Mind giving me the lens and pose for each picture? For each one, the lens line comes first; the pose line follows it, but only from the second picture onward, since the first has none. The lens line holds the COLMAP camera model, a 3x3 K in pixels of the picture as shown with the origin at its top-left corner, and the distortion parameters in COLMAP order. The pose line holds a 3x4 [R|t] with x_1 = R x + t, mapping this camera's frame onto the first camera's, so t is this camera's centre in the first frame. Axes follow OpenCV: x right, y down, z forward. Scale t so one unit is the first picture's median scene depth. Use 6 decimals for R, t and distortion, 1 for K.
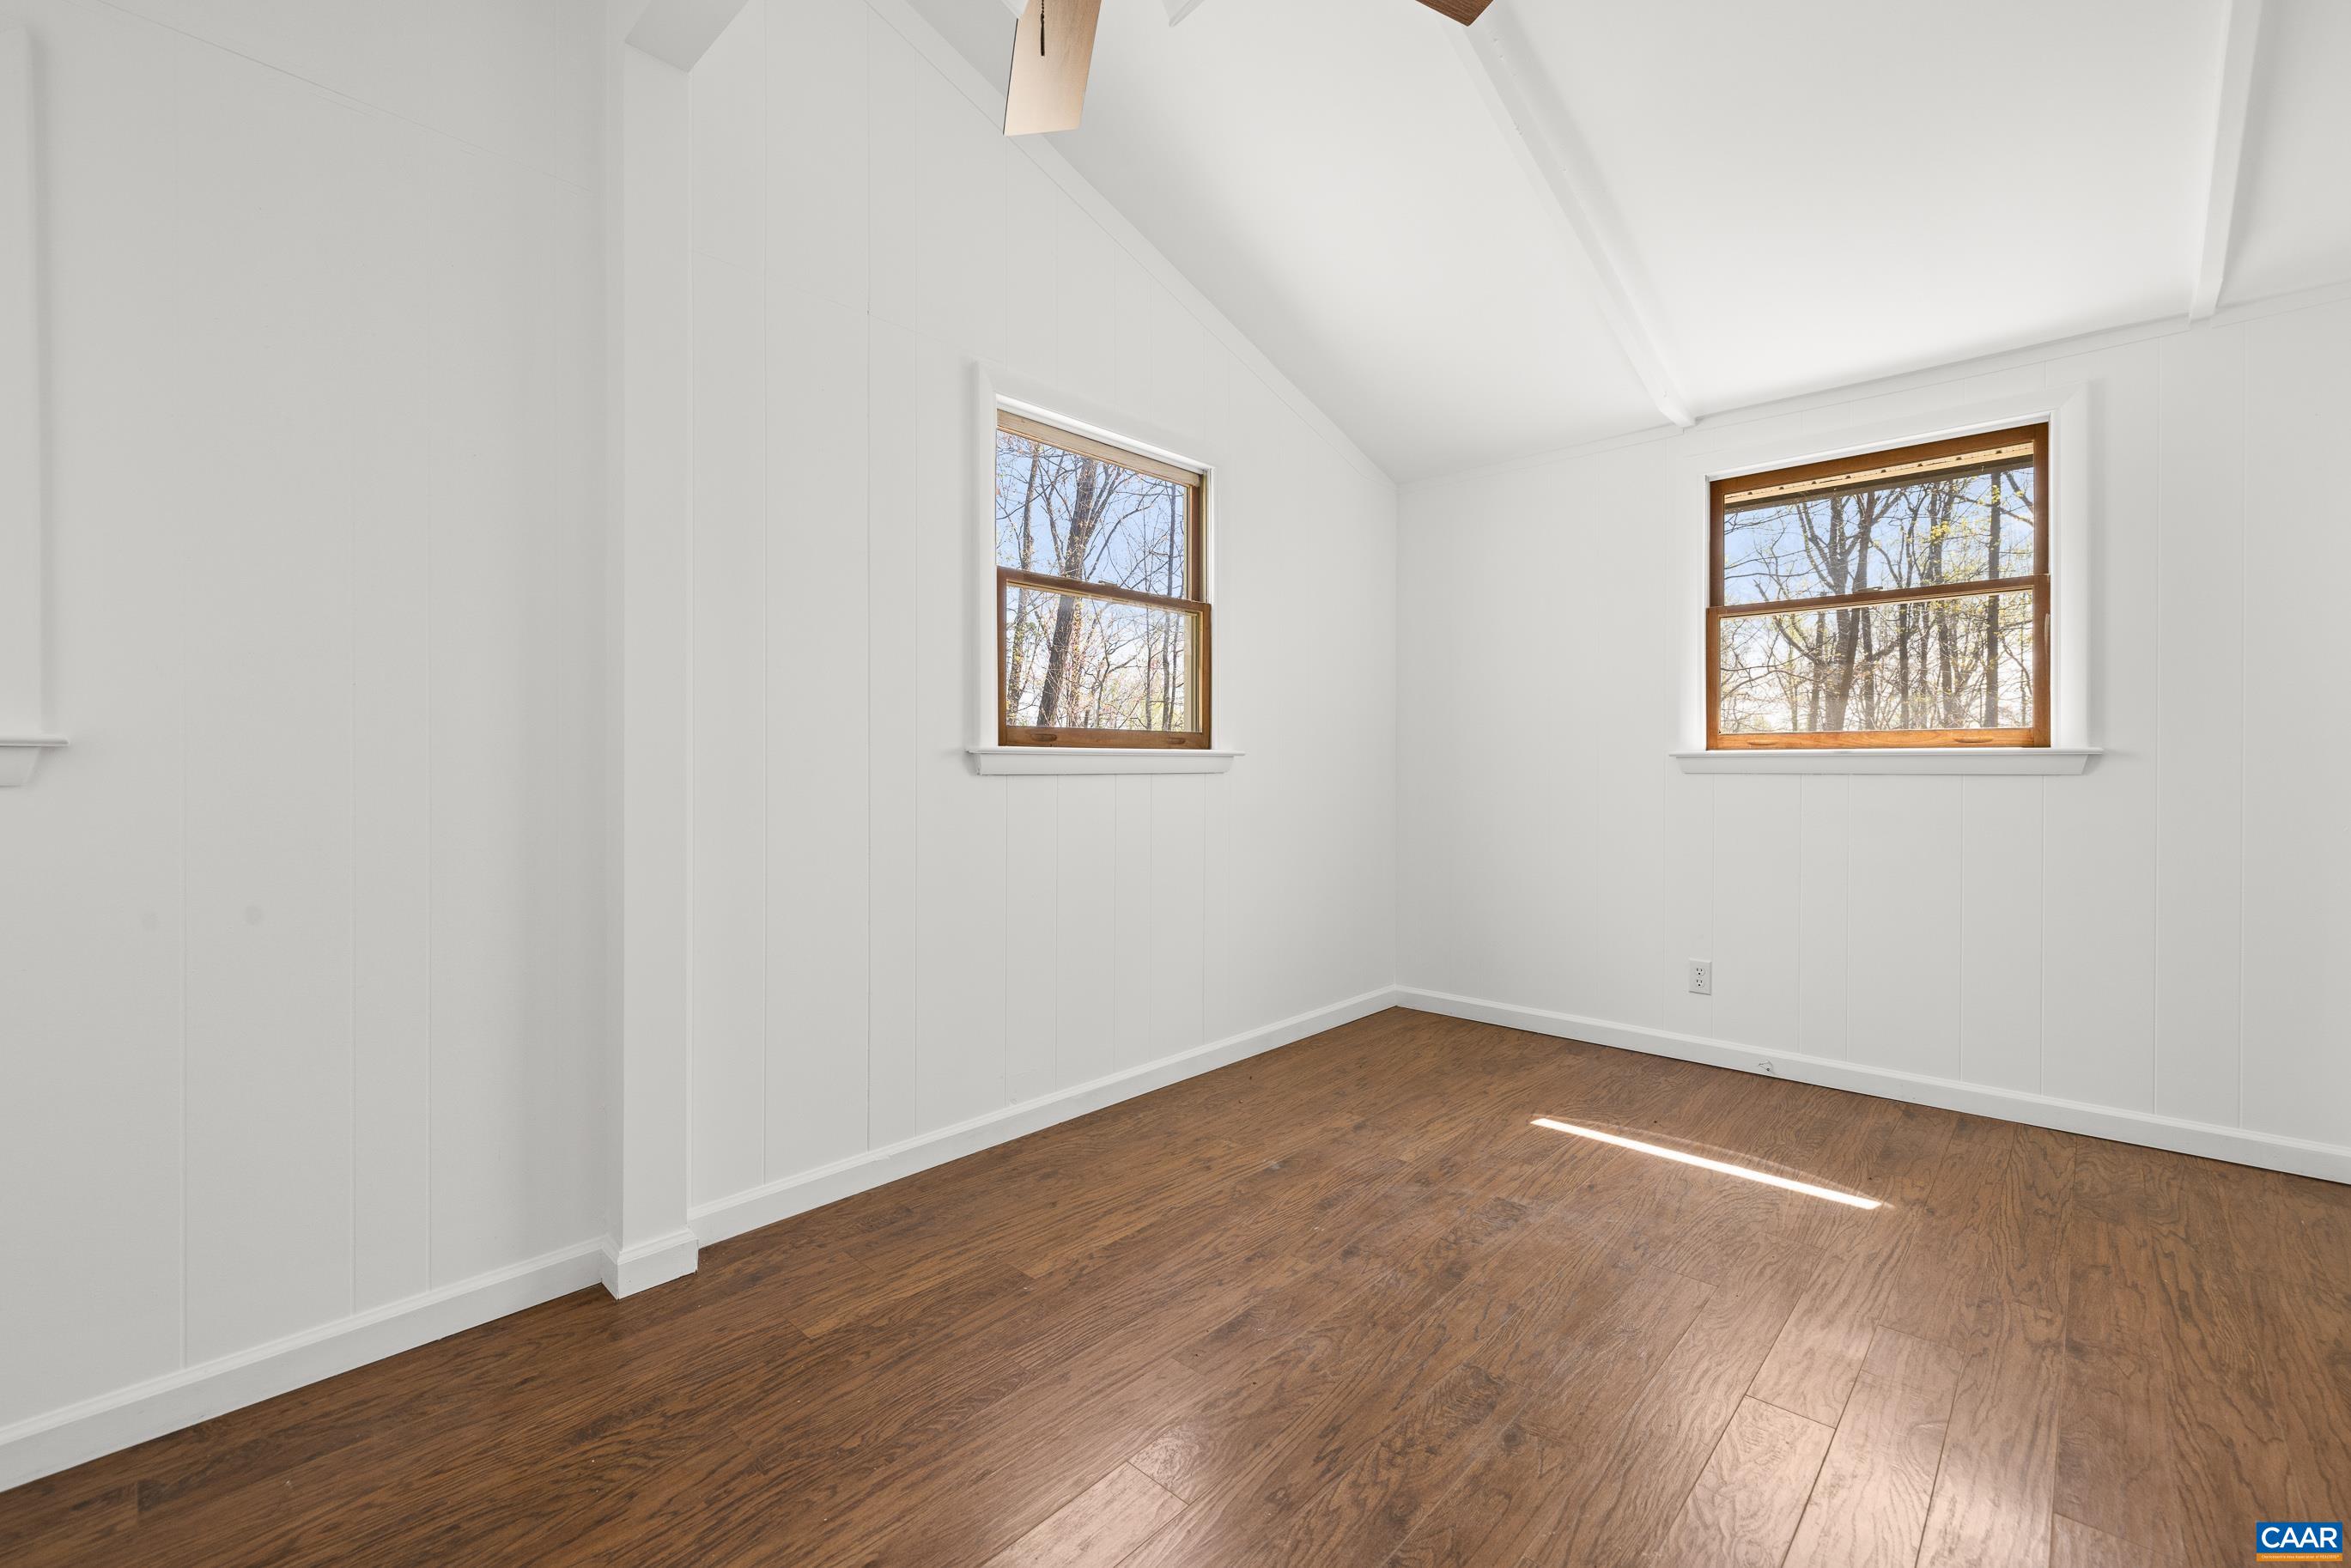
lens RADIAL K [[1009.9, 0, 1177.5], [0, 1009.9, 767.6], [0, 0, 1]] dist [0.000743, 0.000227]
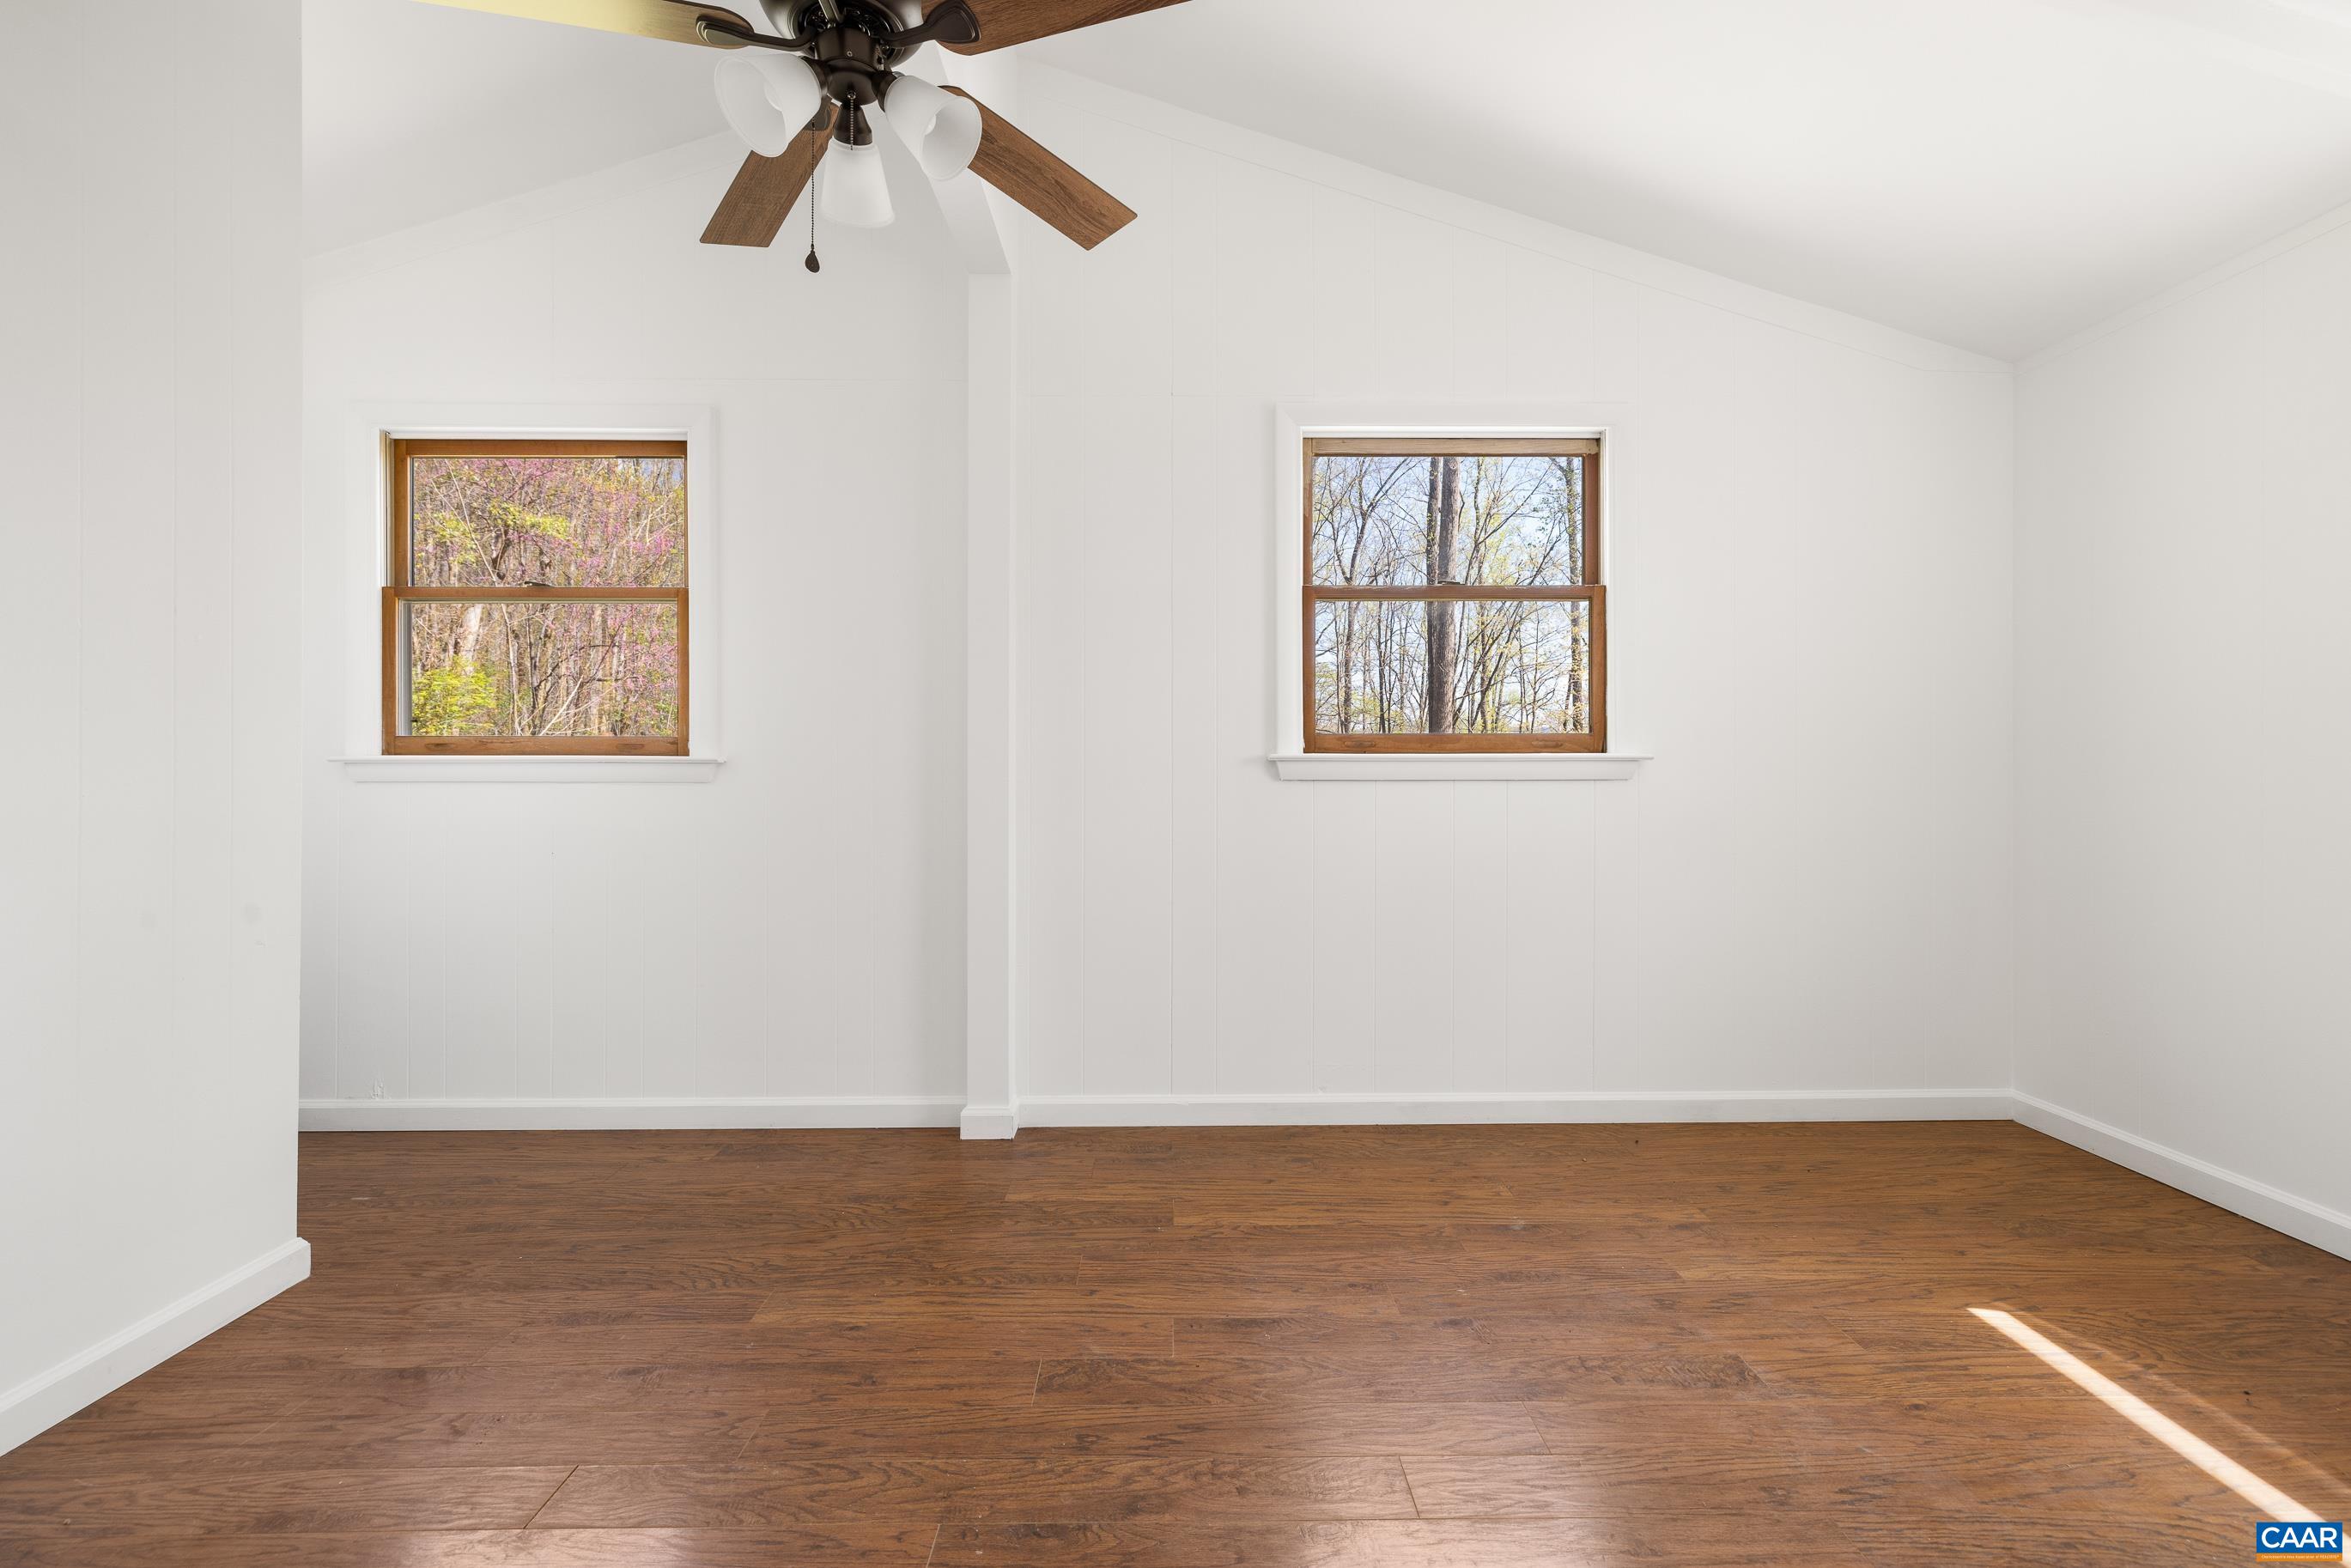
lens RADIAL K [[1009.9, 0, 1177.5], [0, 1009.9, 767.6], [0, 0, 1]] dist [0.000743, 0.000227]
pose [[0.676196, -0.003214, -0.736714, 0.529704], [-0.000511, 0.999988, -0.004832, -0.001294], [0.736721, 0.003643, 0.676187, 0.177722]]
